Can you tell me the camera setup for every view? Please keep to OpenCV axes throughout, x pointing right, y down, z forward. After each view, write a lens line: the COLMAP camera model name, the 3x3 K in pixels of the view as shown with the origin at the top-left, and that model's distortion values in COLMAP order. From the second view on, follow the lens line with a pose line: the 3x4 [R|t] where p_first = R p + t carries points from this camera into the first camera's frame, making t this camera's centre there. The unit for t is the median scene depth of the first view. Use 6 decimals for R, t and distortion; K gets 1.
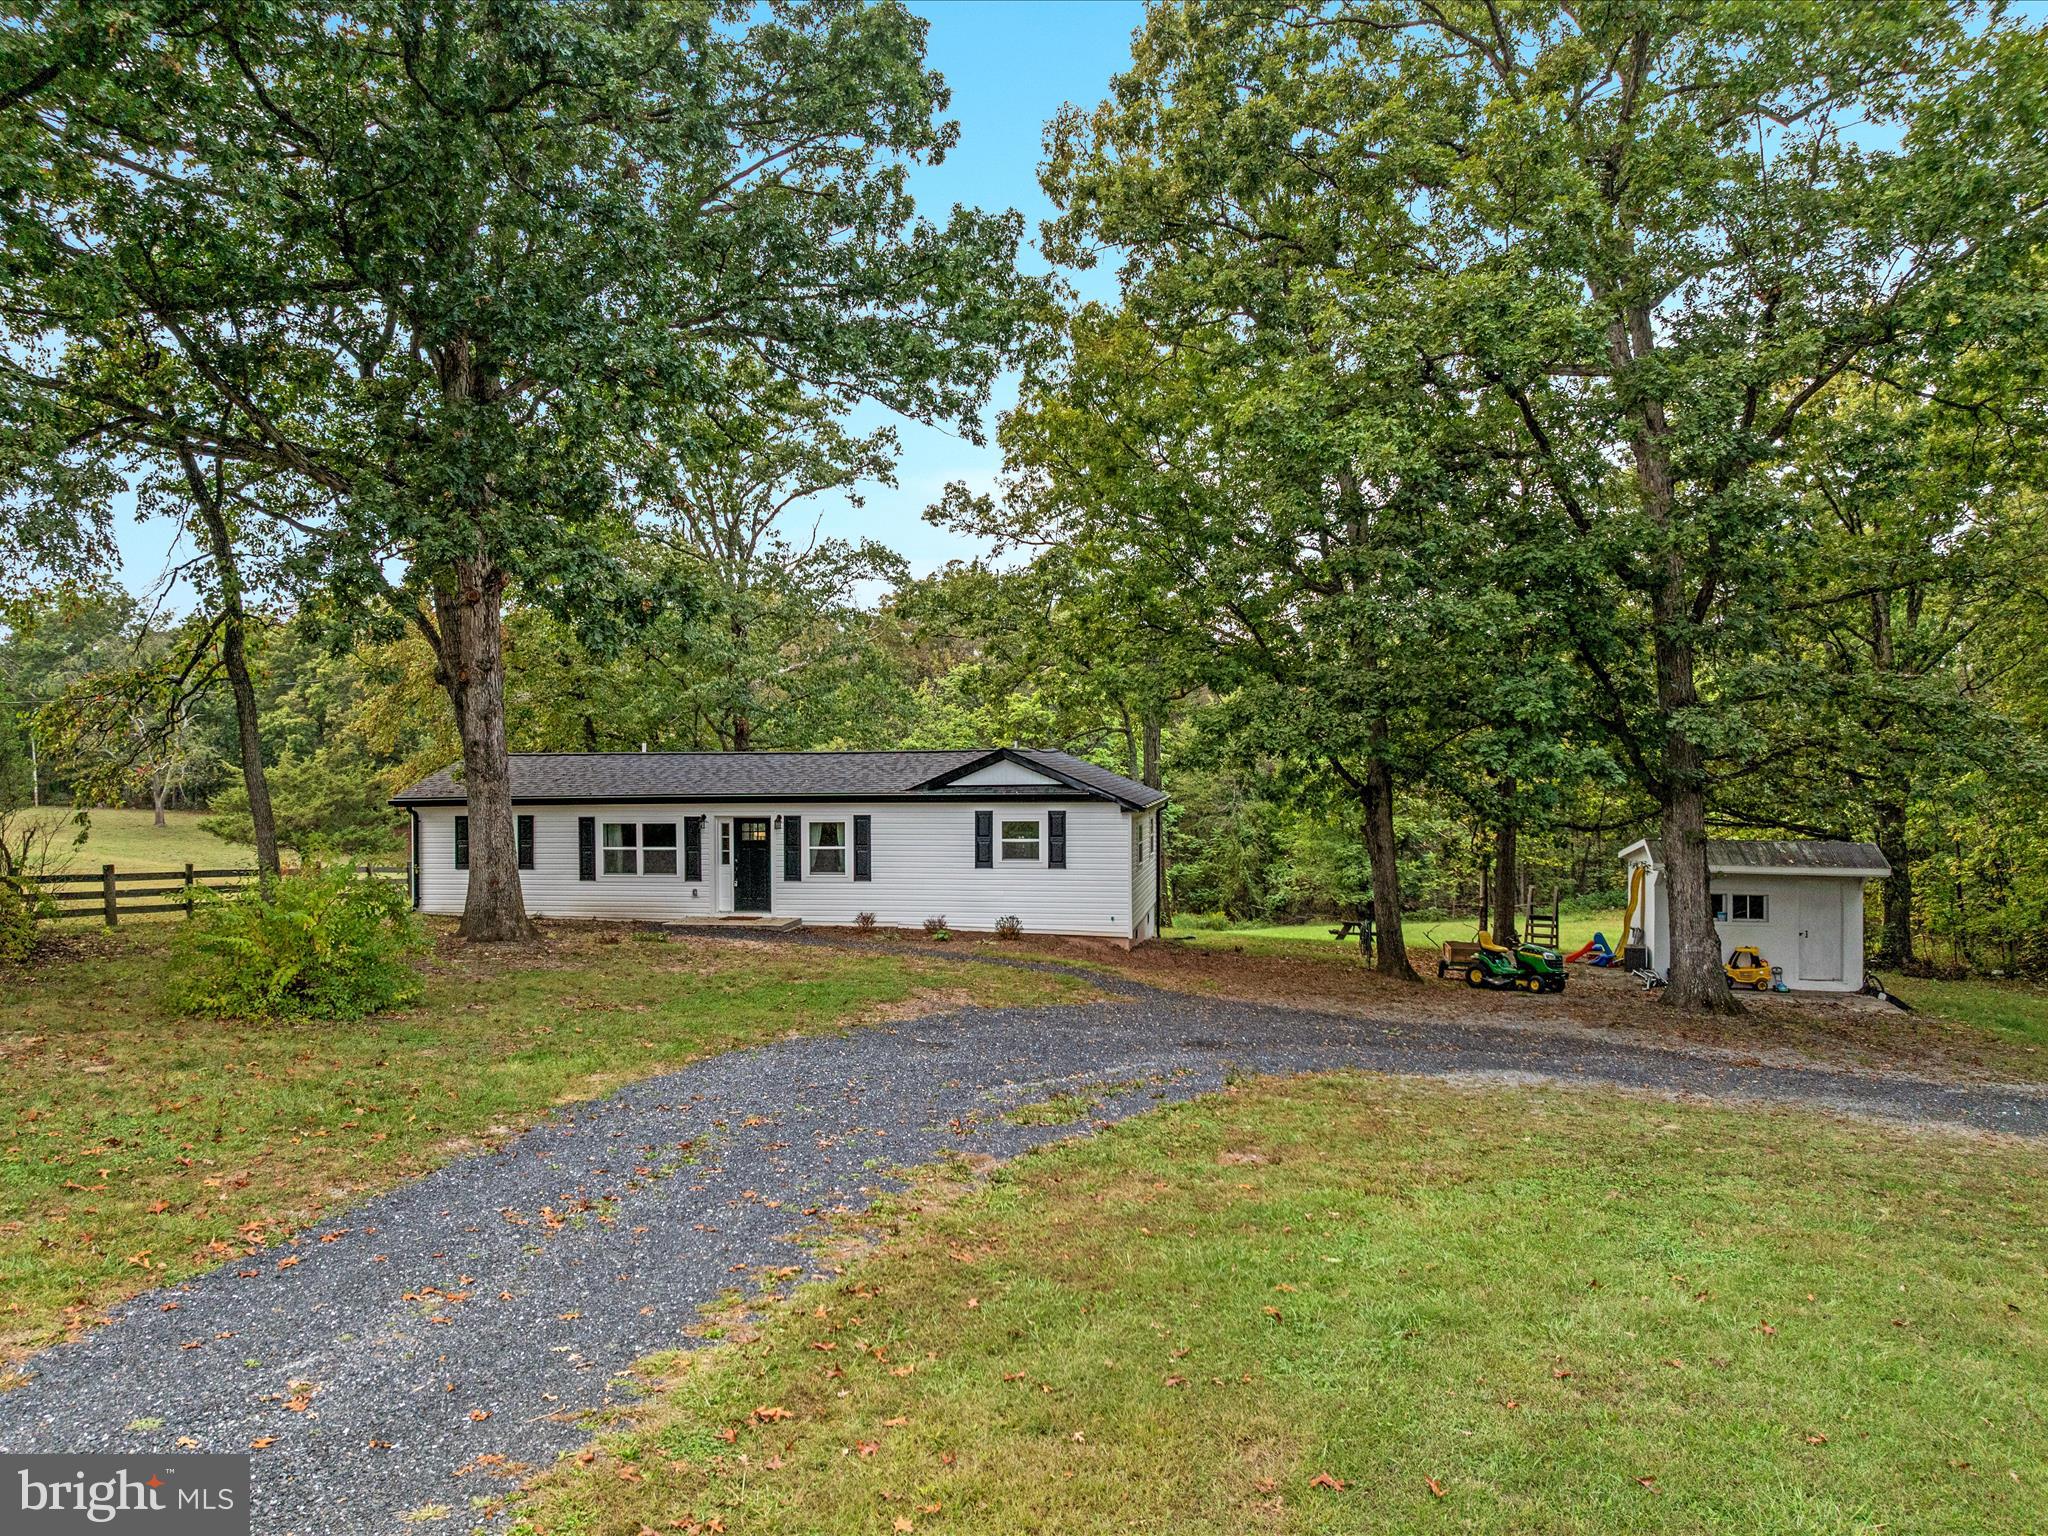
lens RADIAL K [[1427.8, 0, 1040.8], [0, 1427.8, 770.7], [0, 0, 1]] dist [-0.027987, -0.008607]
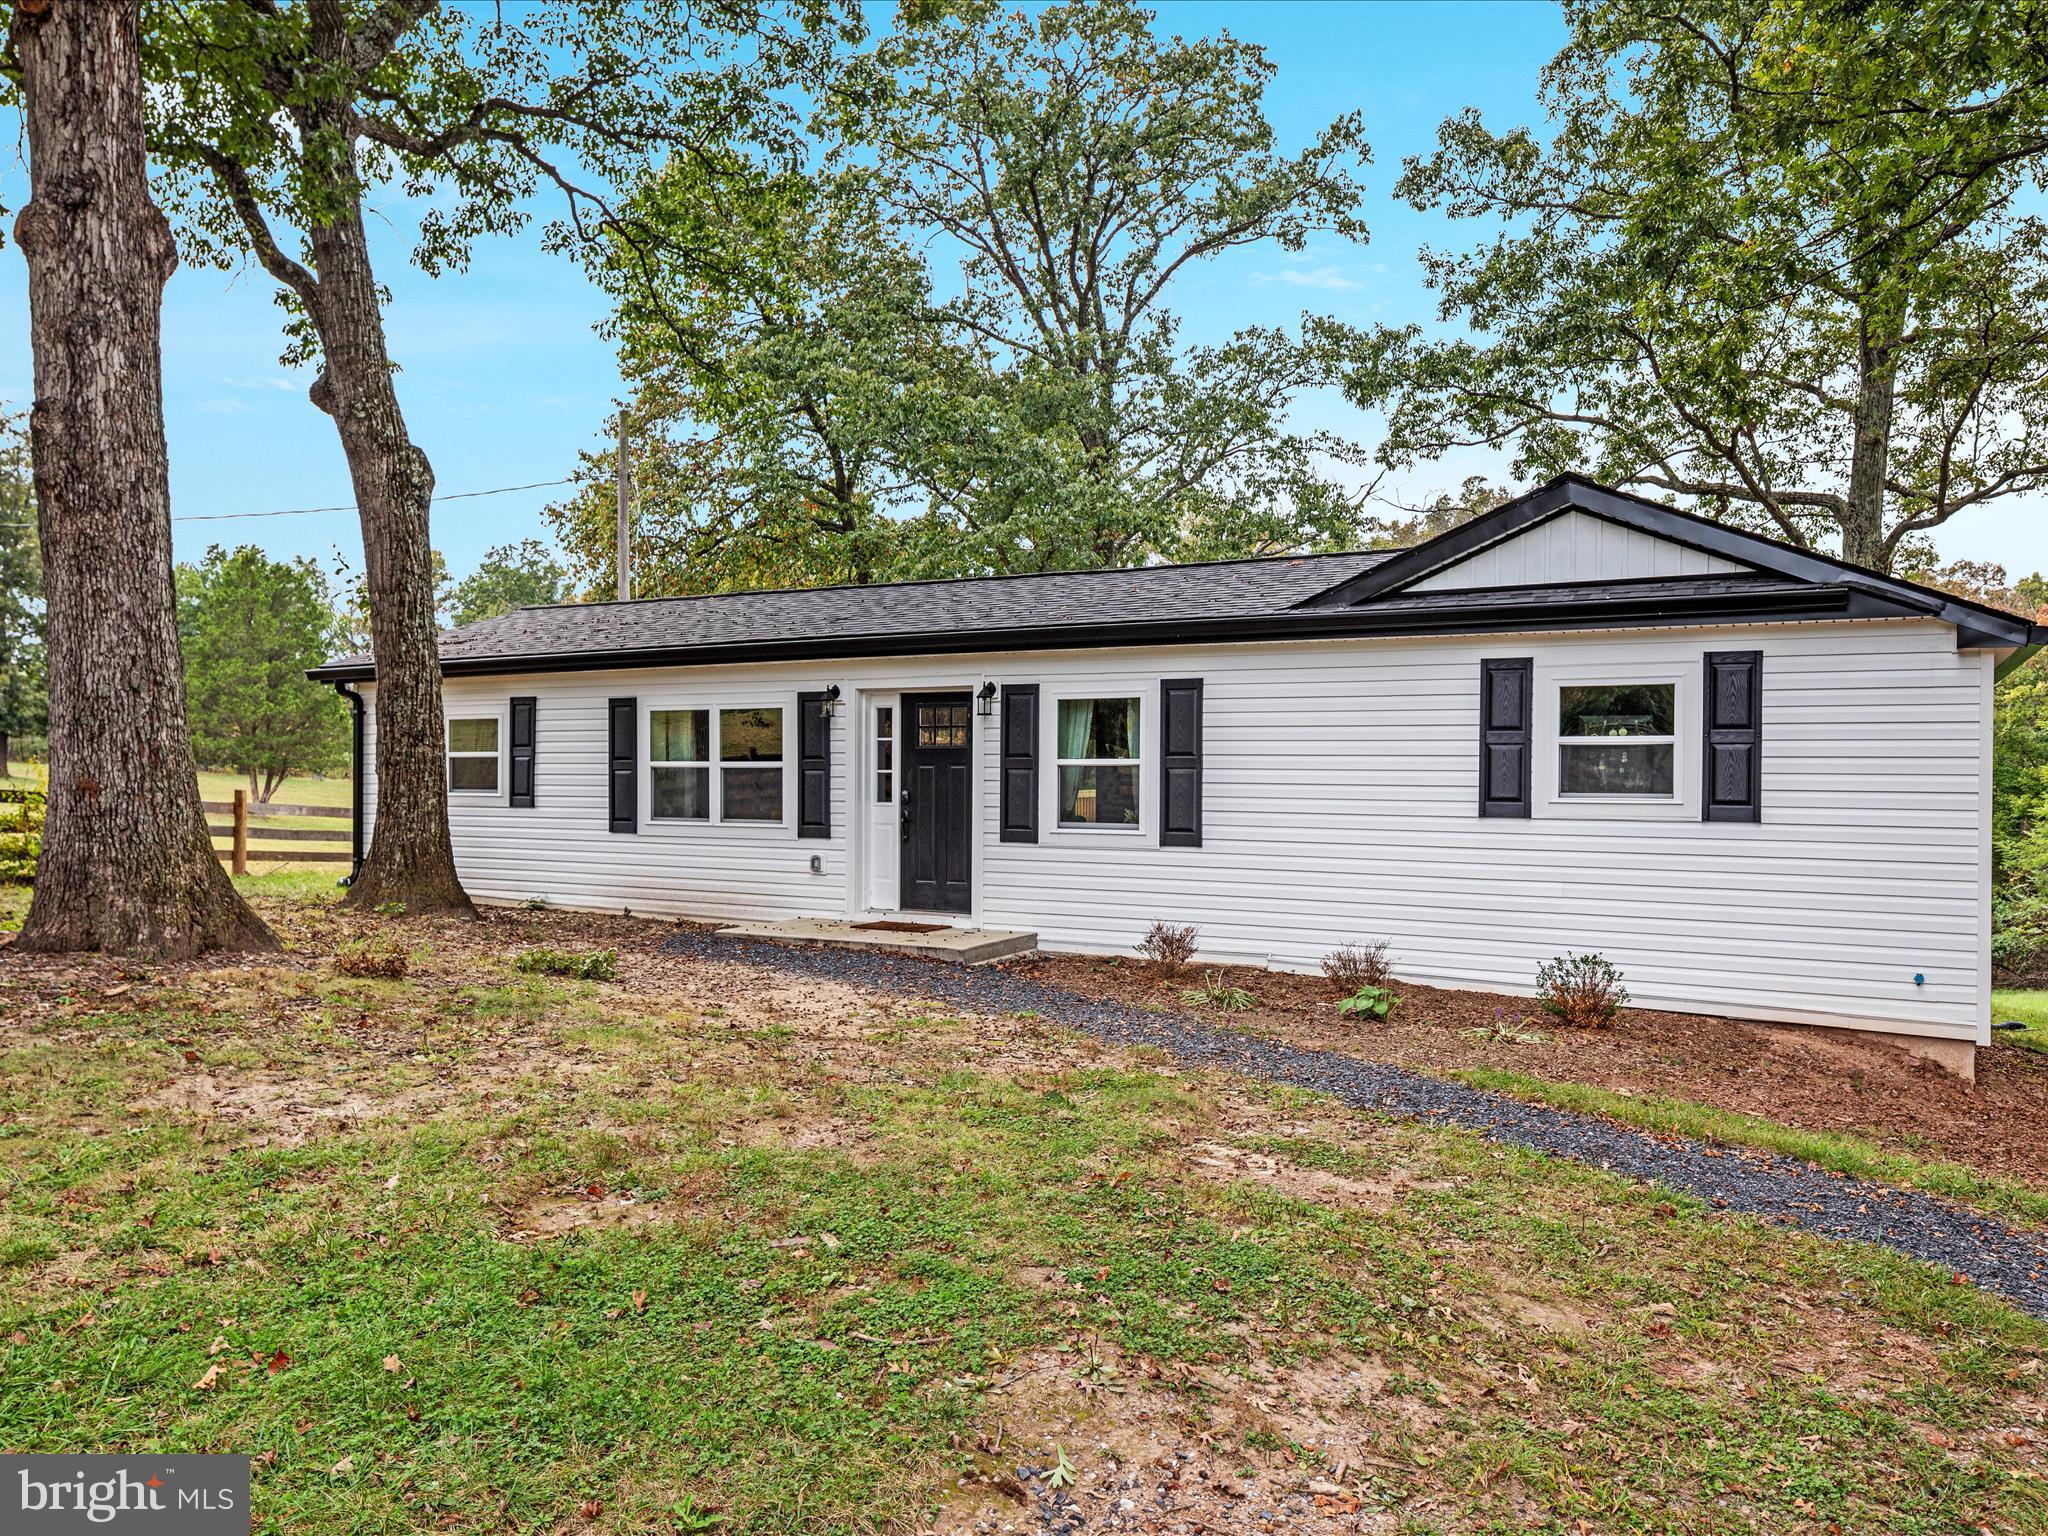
lens RADIAL K [[1538.6, 0, 1013.7], [0, 1538.6, 773.2], [0, 0, 1]] dist [-0.013408, 0.016907]
pose [[0.937949, 0.011877, -0.346570, -0.021364], [-0.013933, 0.999897, -0.003440, 0.058936], [0.346494, 0.008055, 0.938018, 0.582830]]
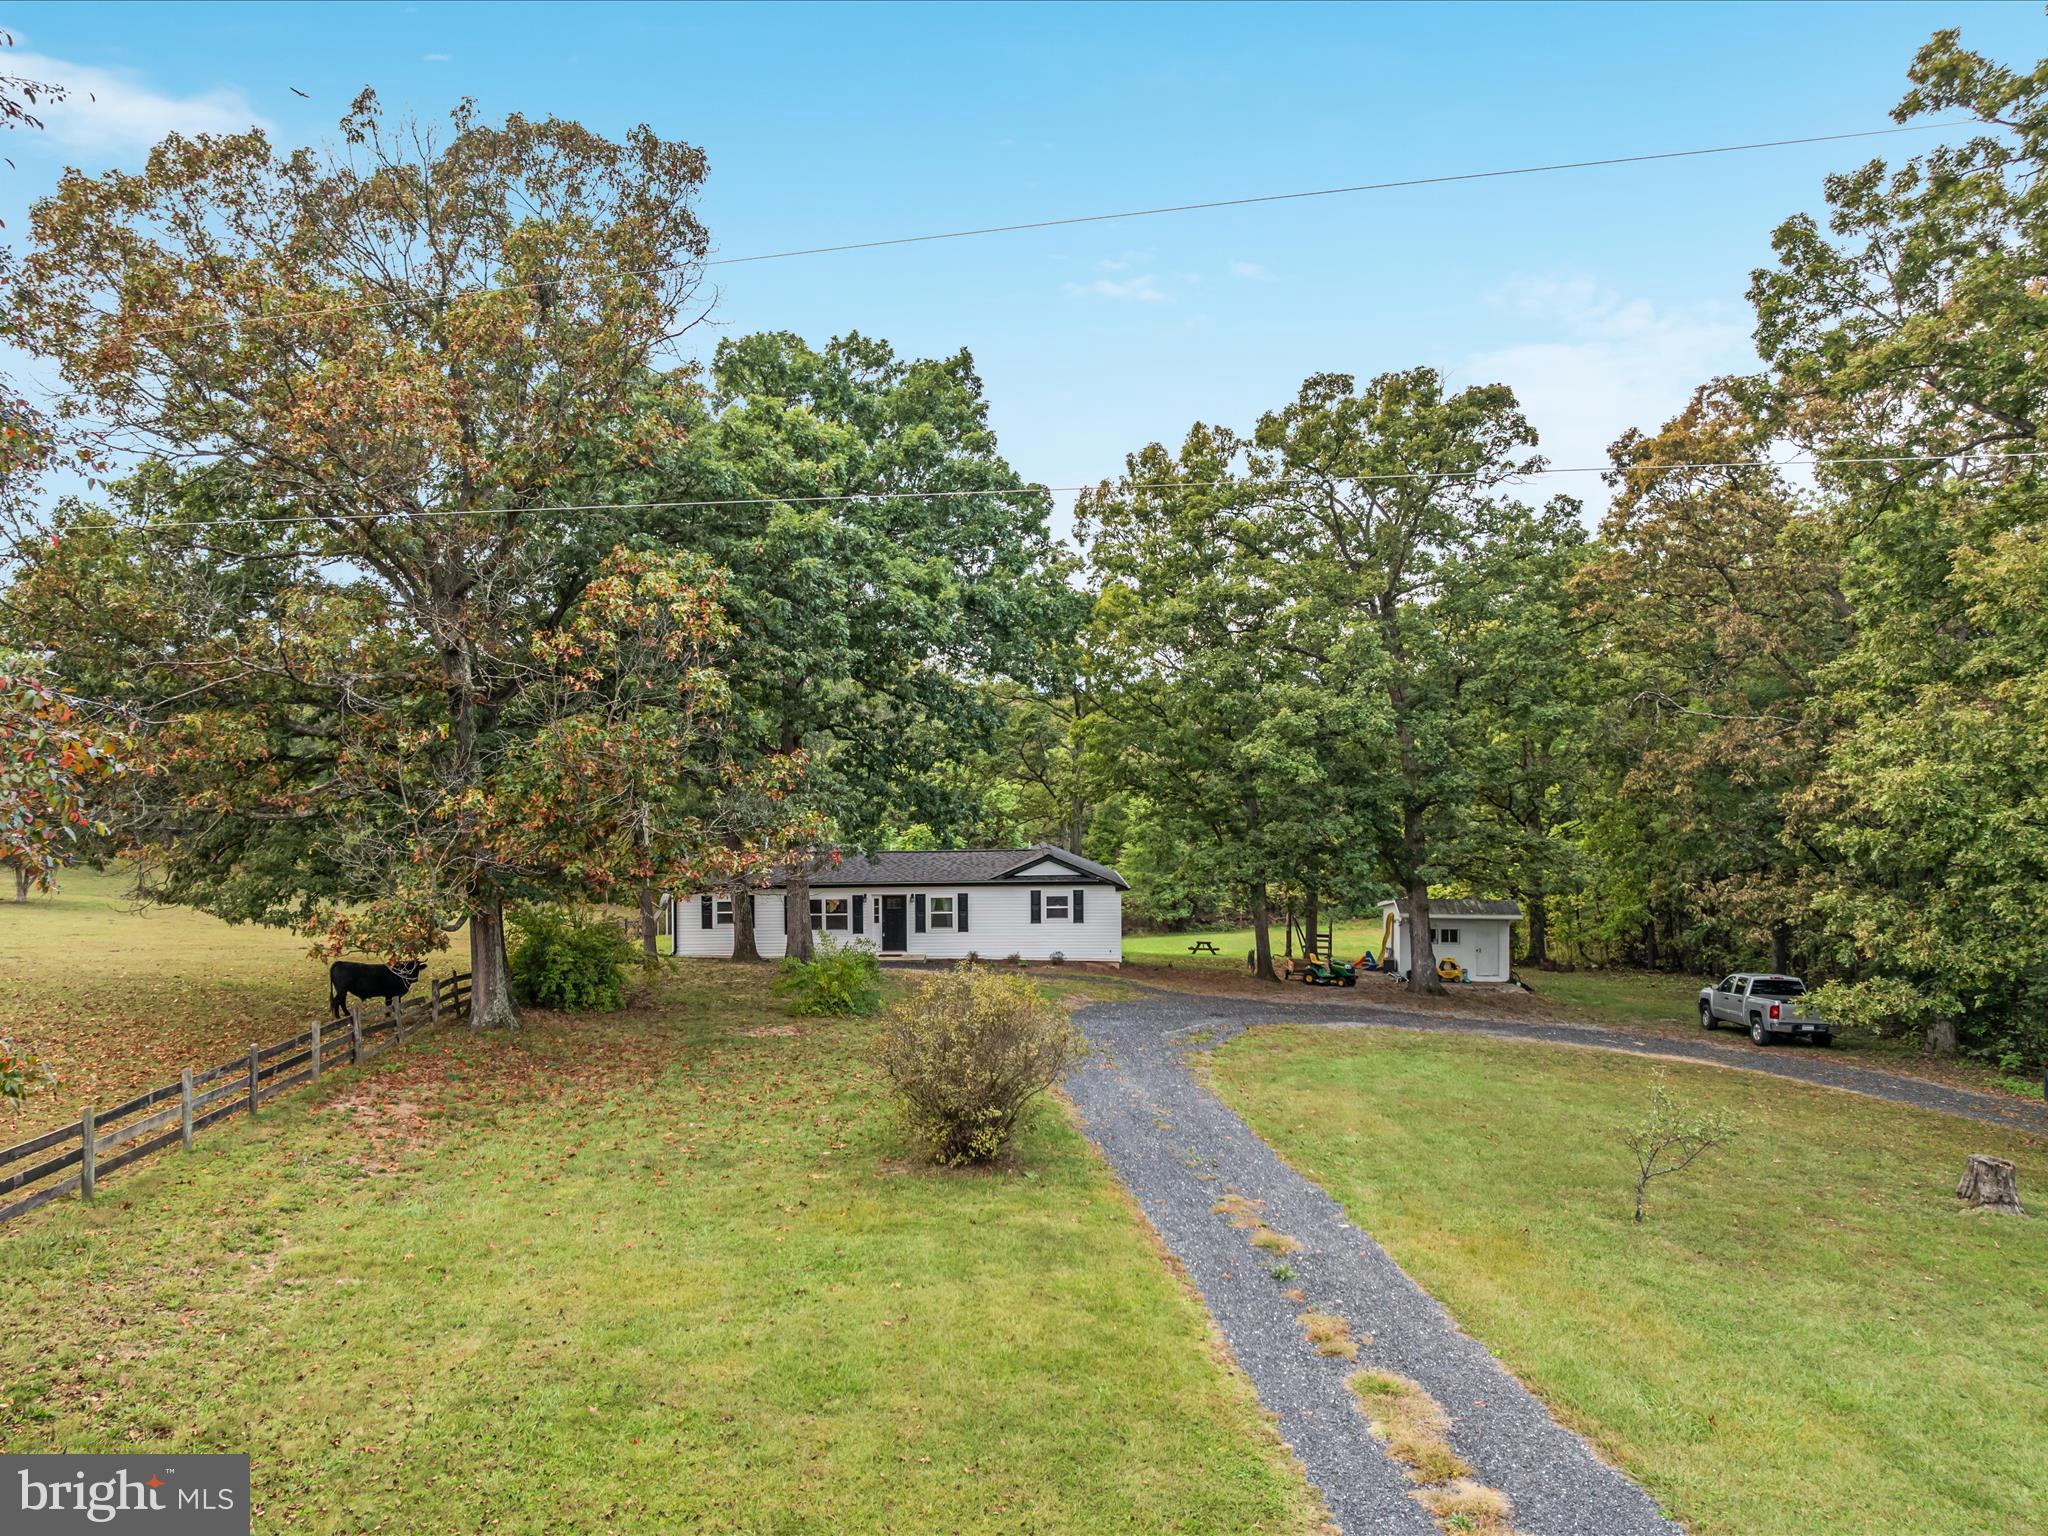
lens RADIAL K [[1538.6, 0, 1006.6], [0, 1538.6, 775.9], [0, 0, 1]] dist [-0.013408, 0.016907]
pose [[0.983969, -0.003993, 0.178294, -0.398819], [0.001173, 0.999873, 0.015919, -0.137756], [-0.178335, -0.015455, 0.983848, -0.811928]]
